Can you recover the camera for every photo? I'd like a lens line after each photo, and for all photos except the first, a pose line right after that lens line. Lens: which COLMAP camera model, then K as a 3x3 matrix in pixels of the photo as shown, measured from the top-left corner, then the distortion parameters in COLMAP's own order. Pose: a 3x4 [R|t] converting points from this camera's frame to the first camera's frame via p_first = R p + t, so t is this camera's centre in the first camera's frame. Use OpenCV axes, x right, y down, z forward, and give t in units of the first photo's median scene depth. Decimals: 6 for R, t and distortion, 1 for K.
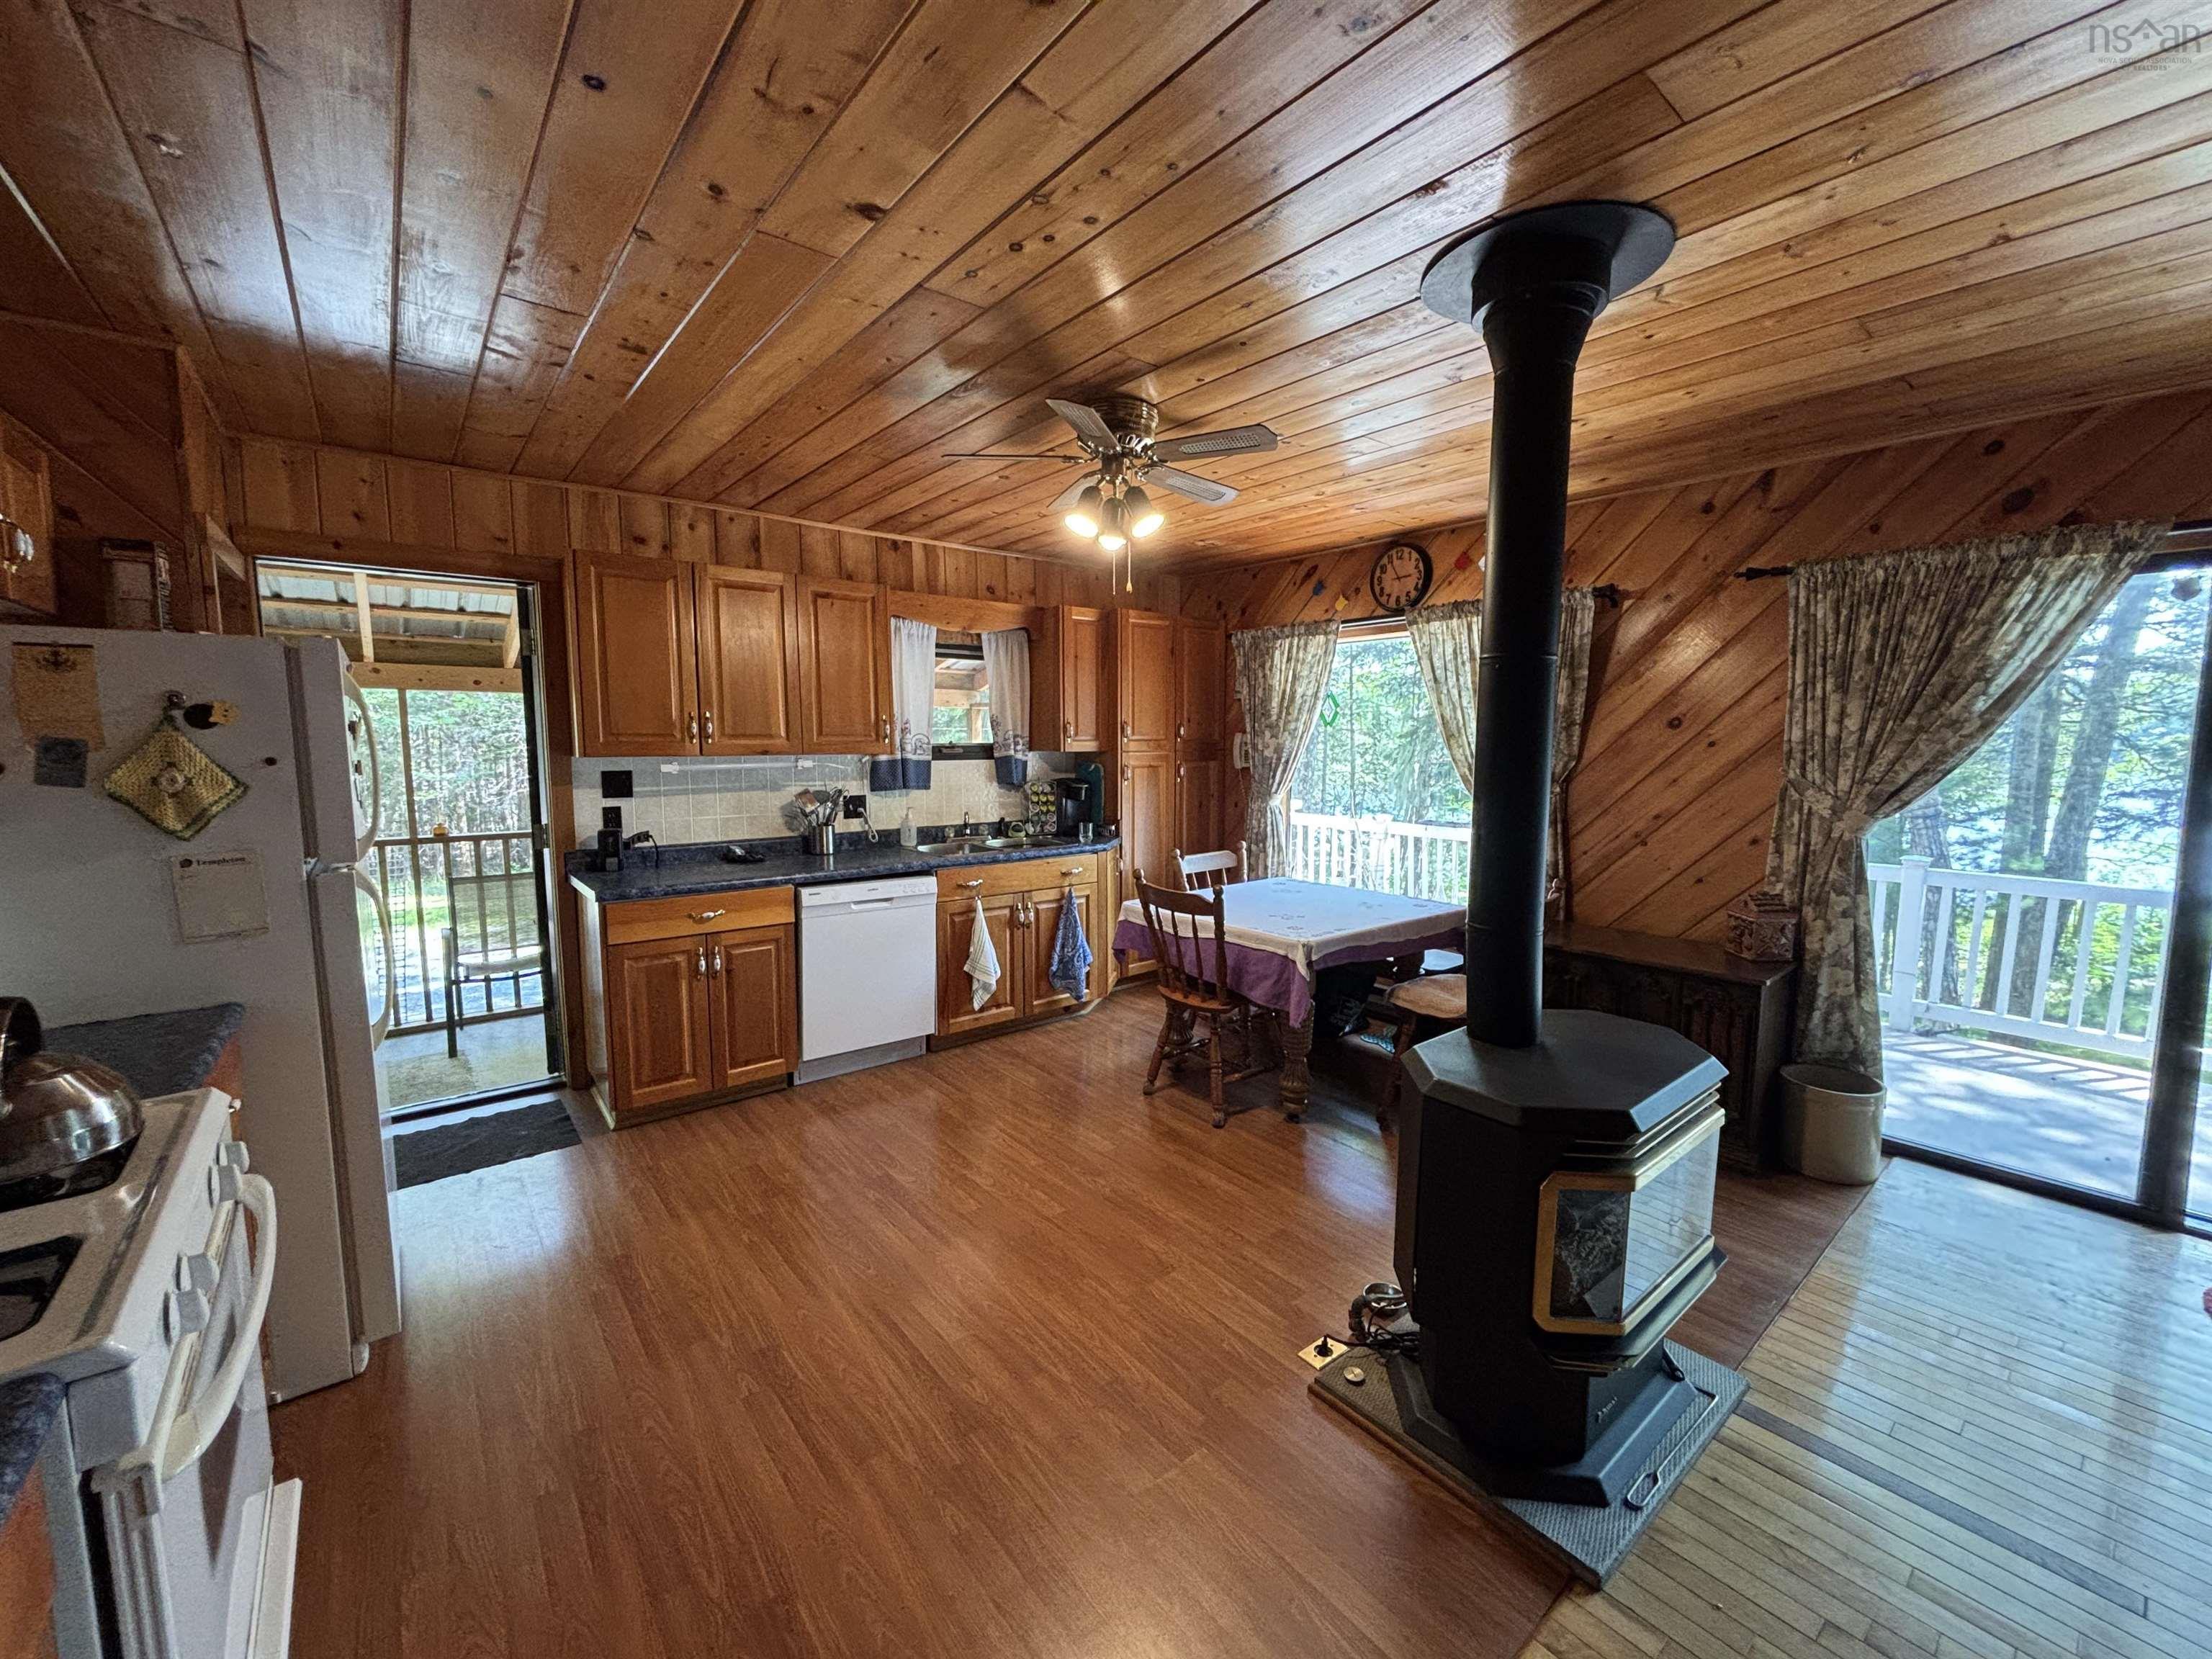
lens RADIAL K [[892.8, 0, 1105.1], [0, 892.8, 828.8], [0, 0, 1]] dist [-0.004055, -0.000356]
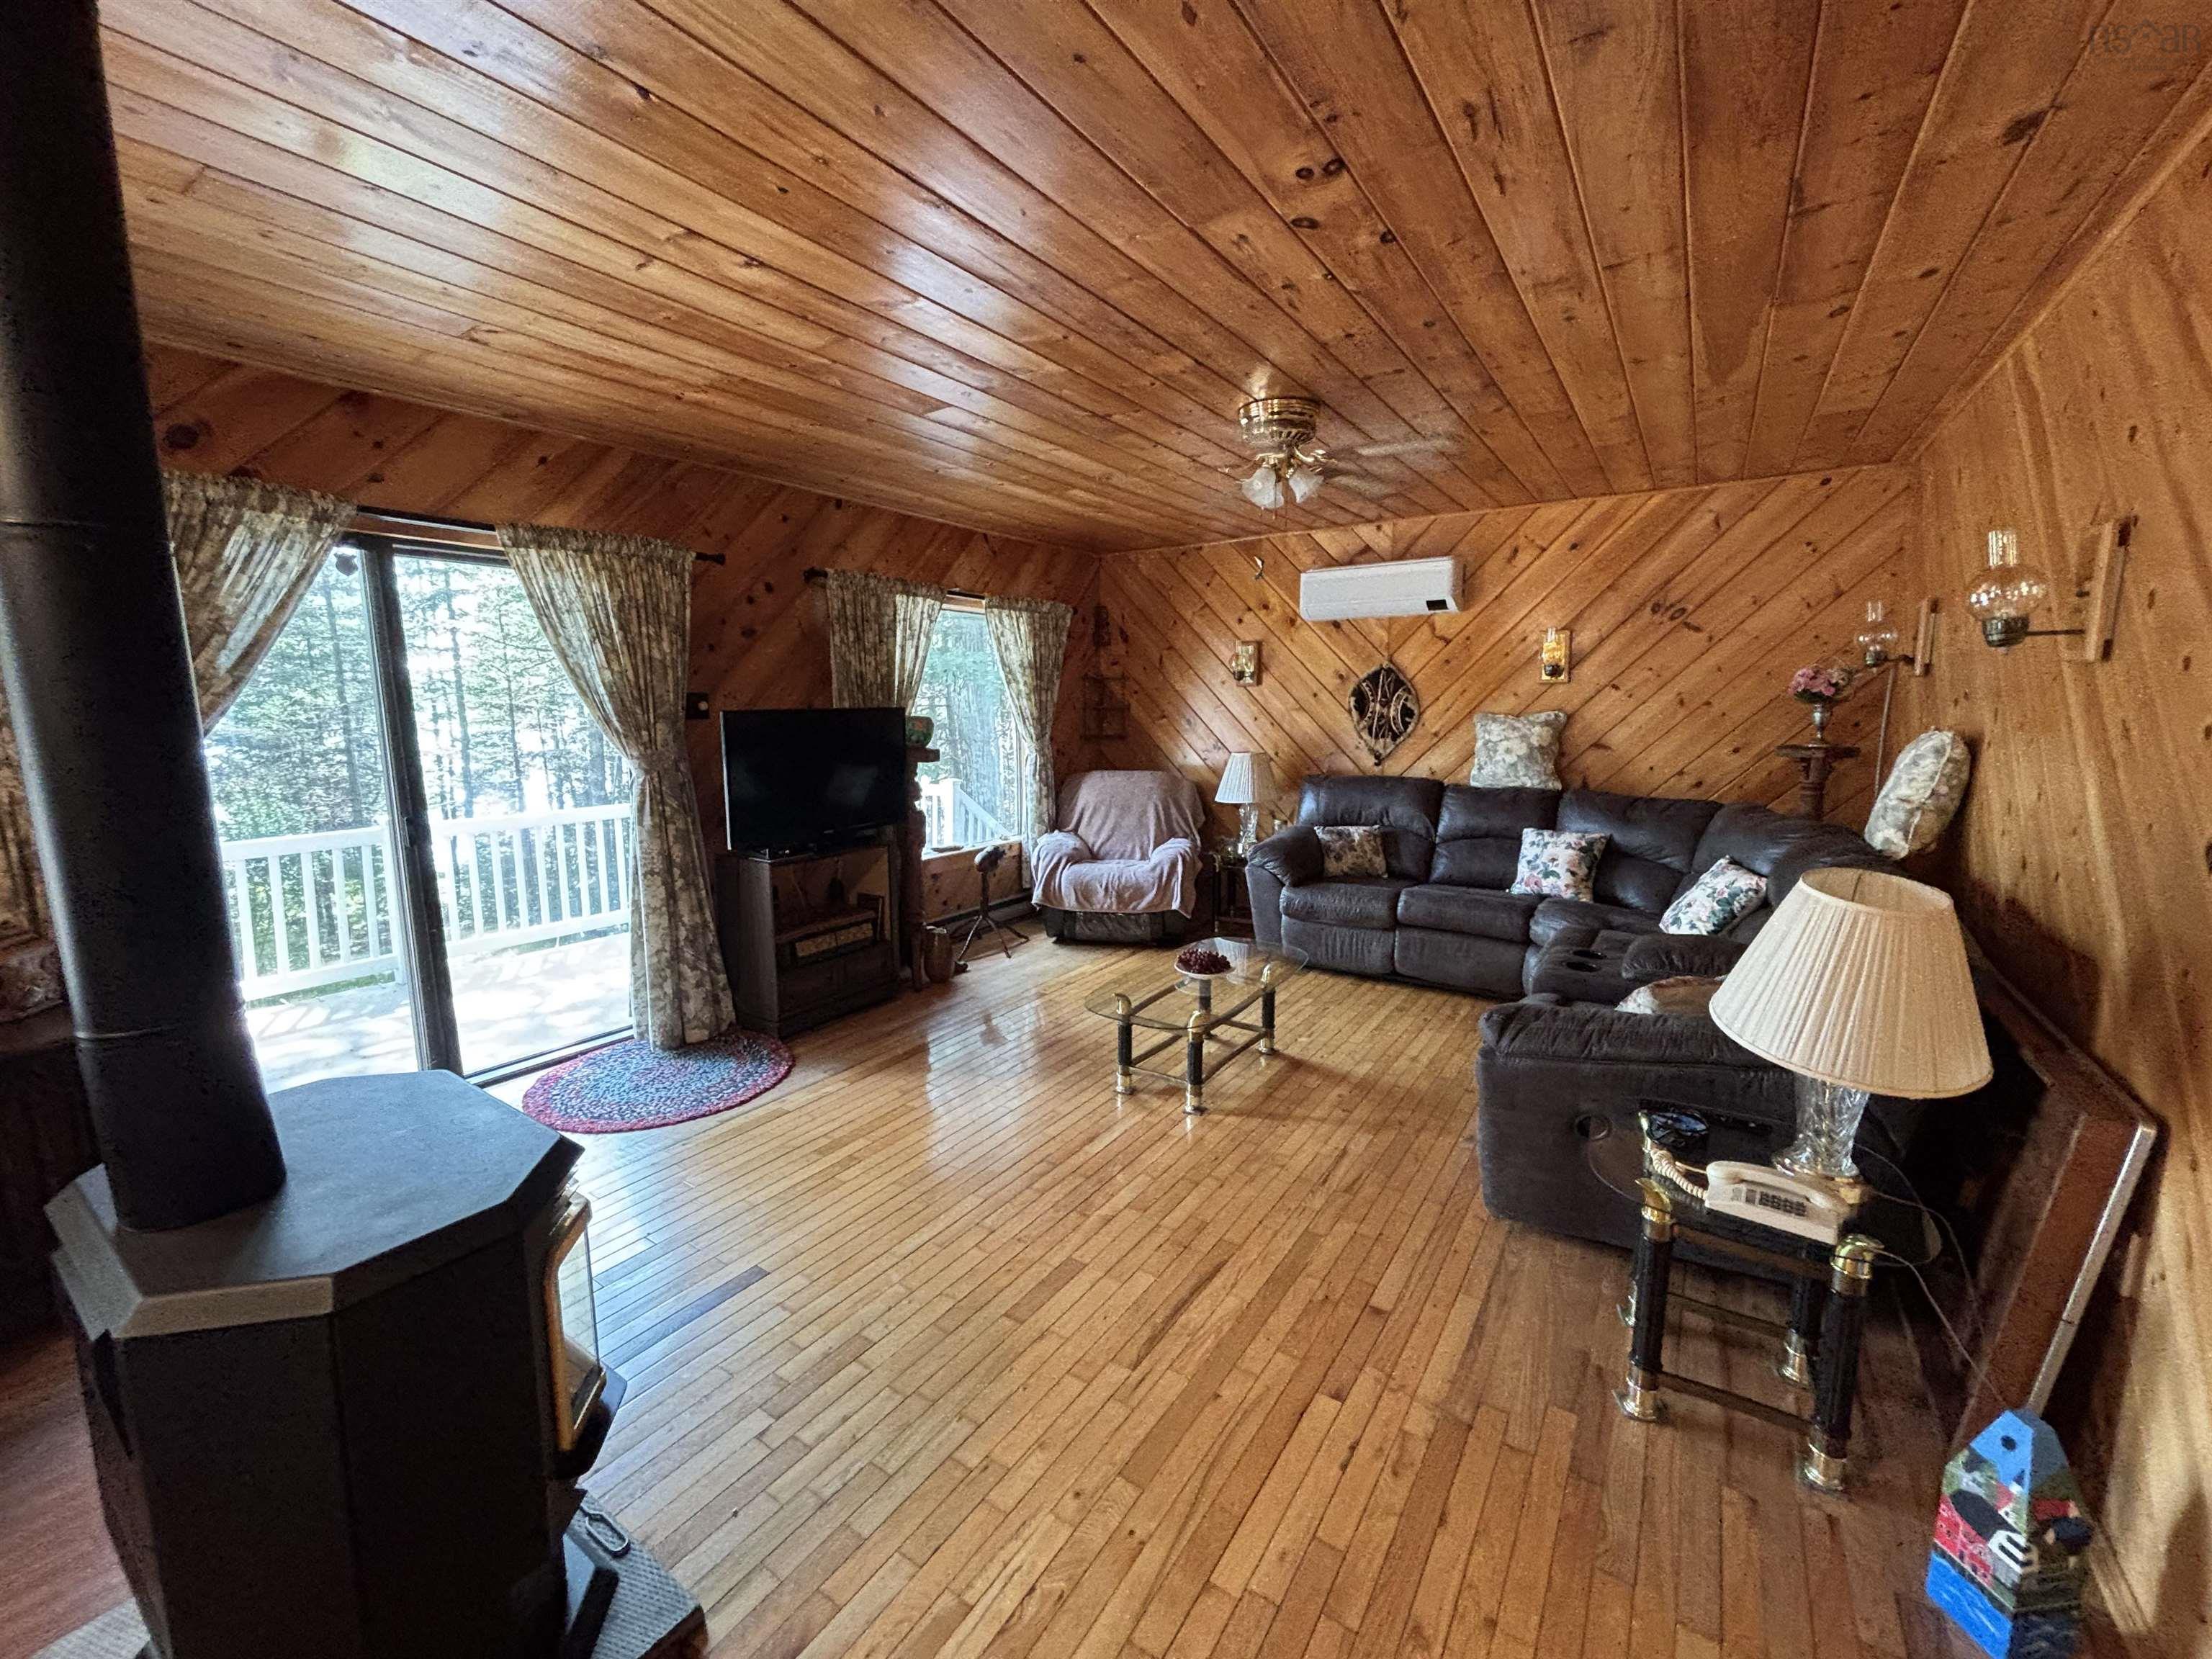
lens RADIAL K [[889.0, 0, 1107.9], [0, 889.0, 831.7], [0, 0, 1]] dist [-0.001206, 0.000300]
pose [[-0.294029, -0.133039, 0.946492, -0.136024], [0.105013, 0.979774, 0.170340, -0.019765], [-0.950010, 0.149479, -0.274111, 0.311537]]
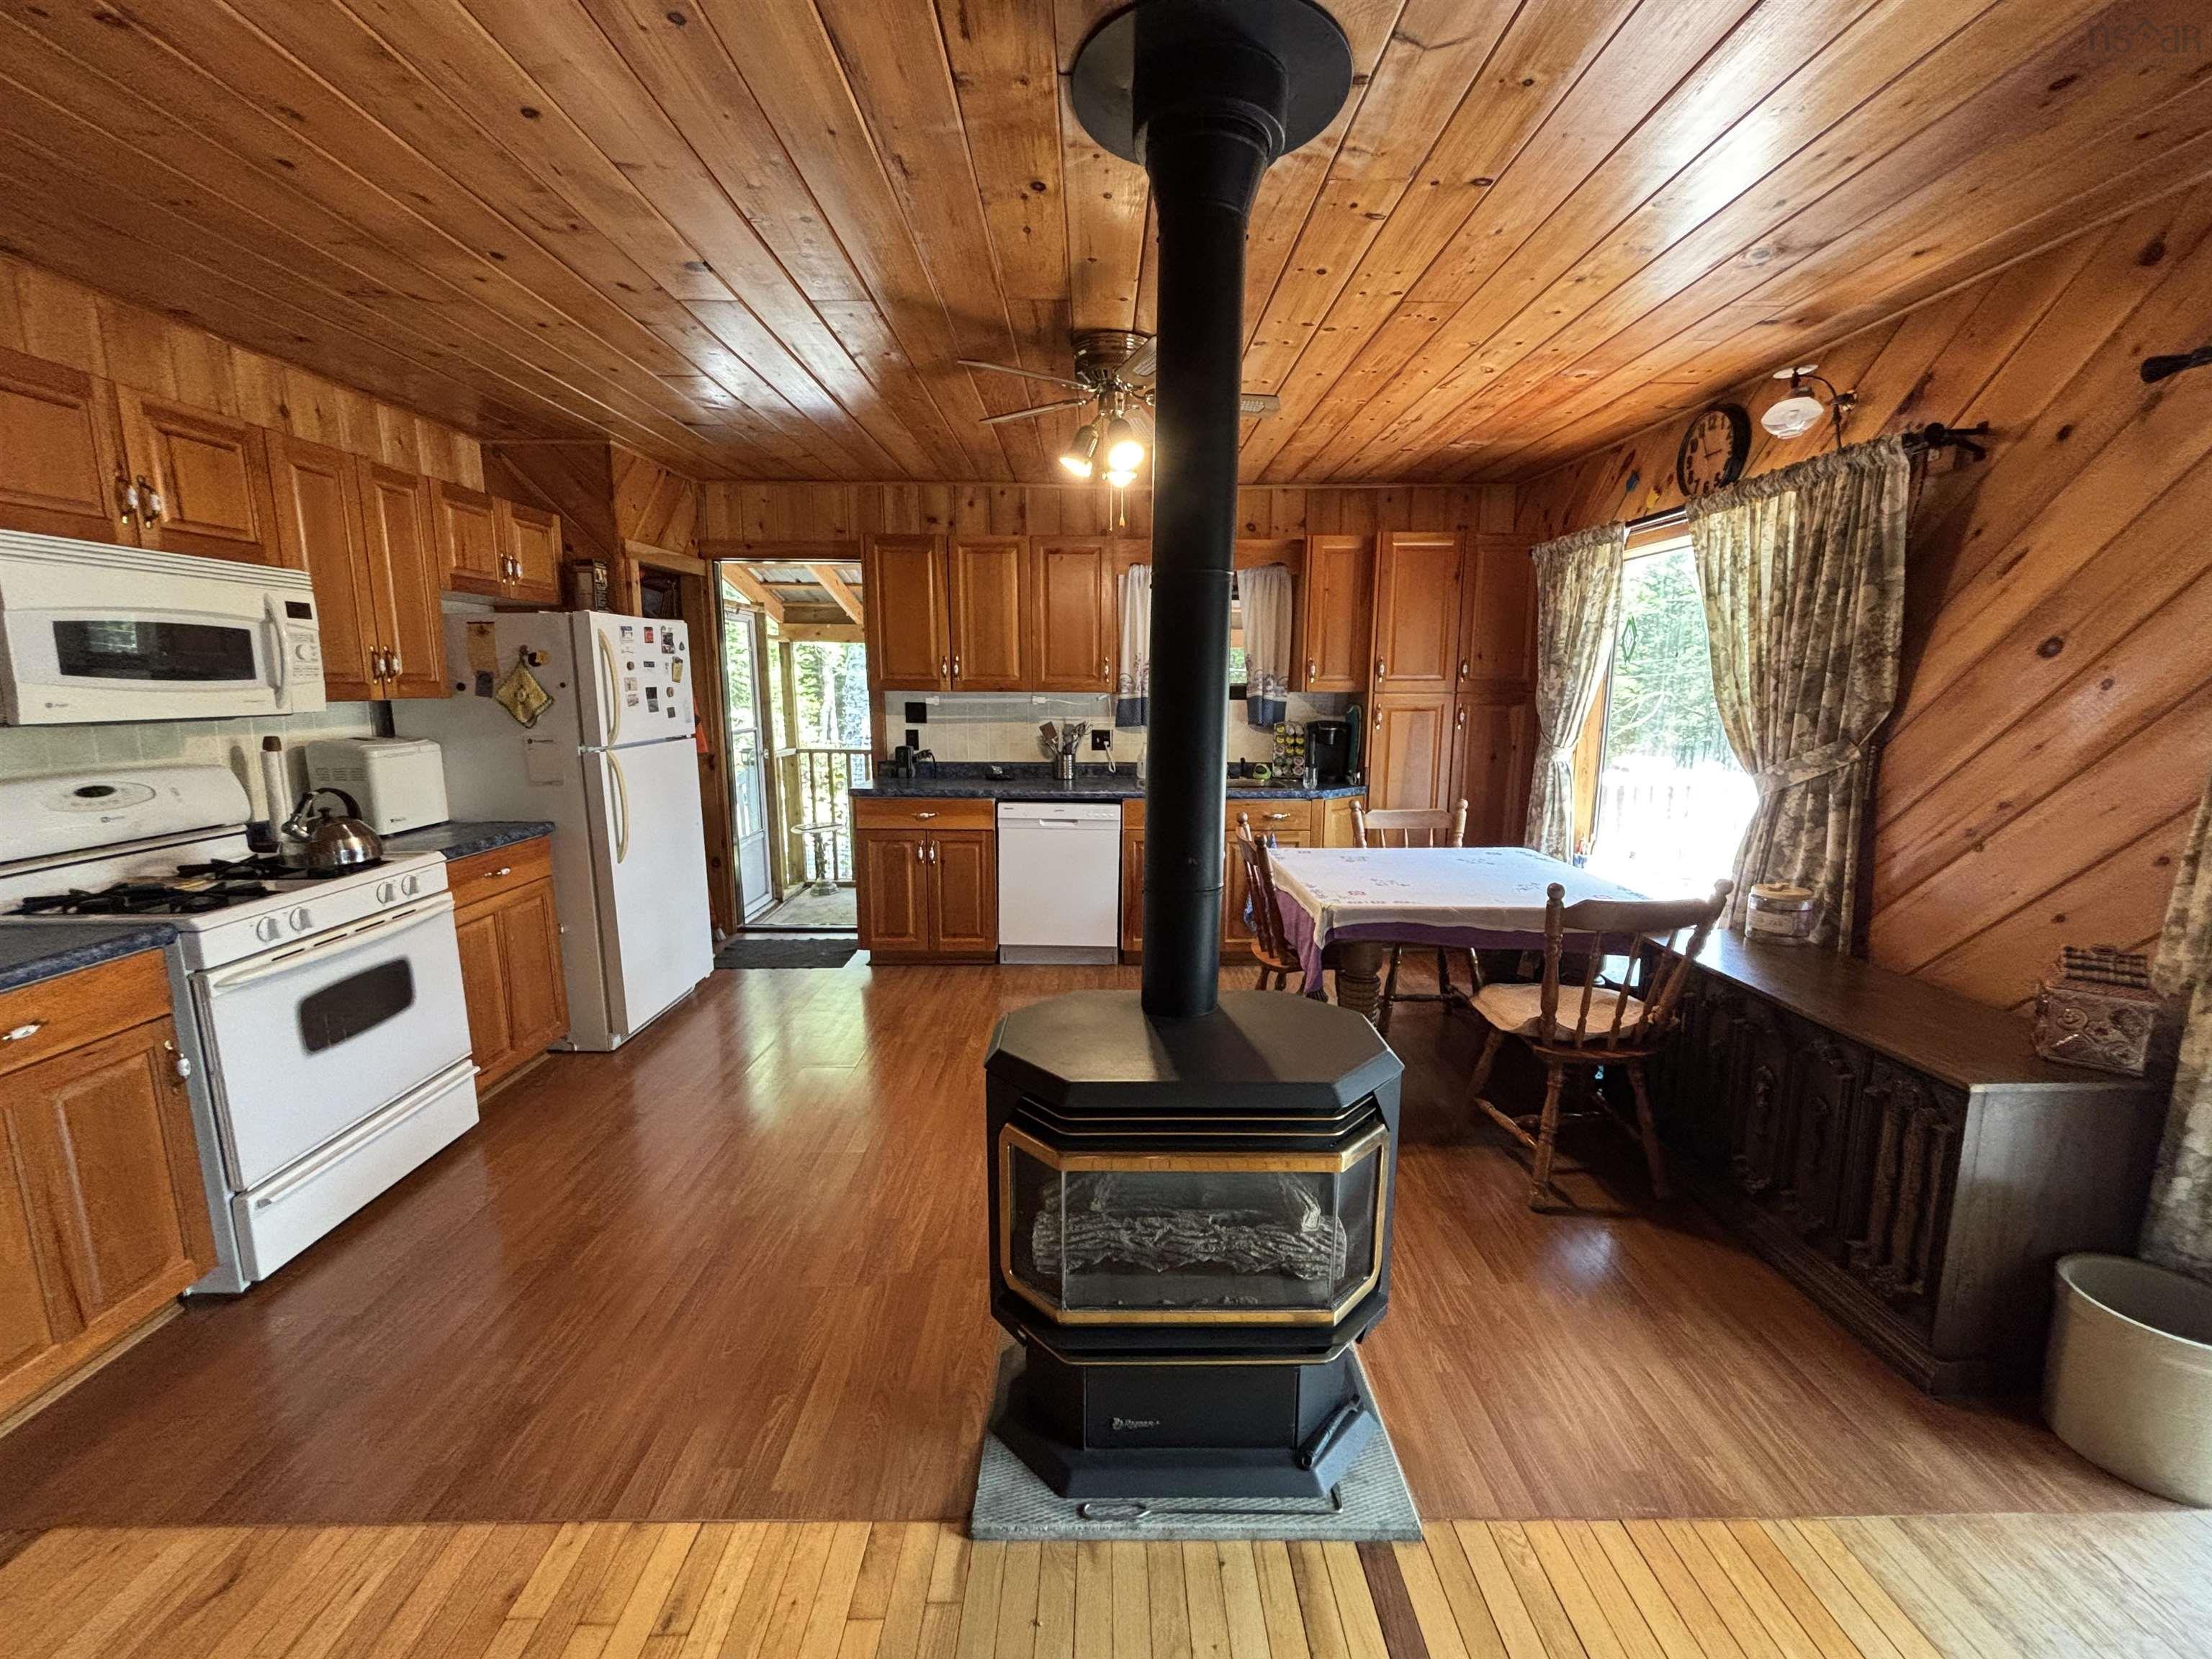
lens RADIAL K [[889.0, 0, 1107.9], [0, 889.0, 831.7], [0, 0, 1]] dist [-0.001206, 0.000300]
pose [[0.783632, 0.105682, -0.612170, 0.506955], [-0.067833, 0.994088, 0.084782, -0.005805], [0.617510, -0.024913, 0.786168, 0.146582]]
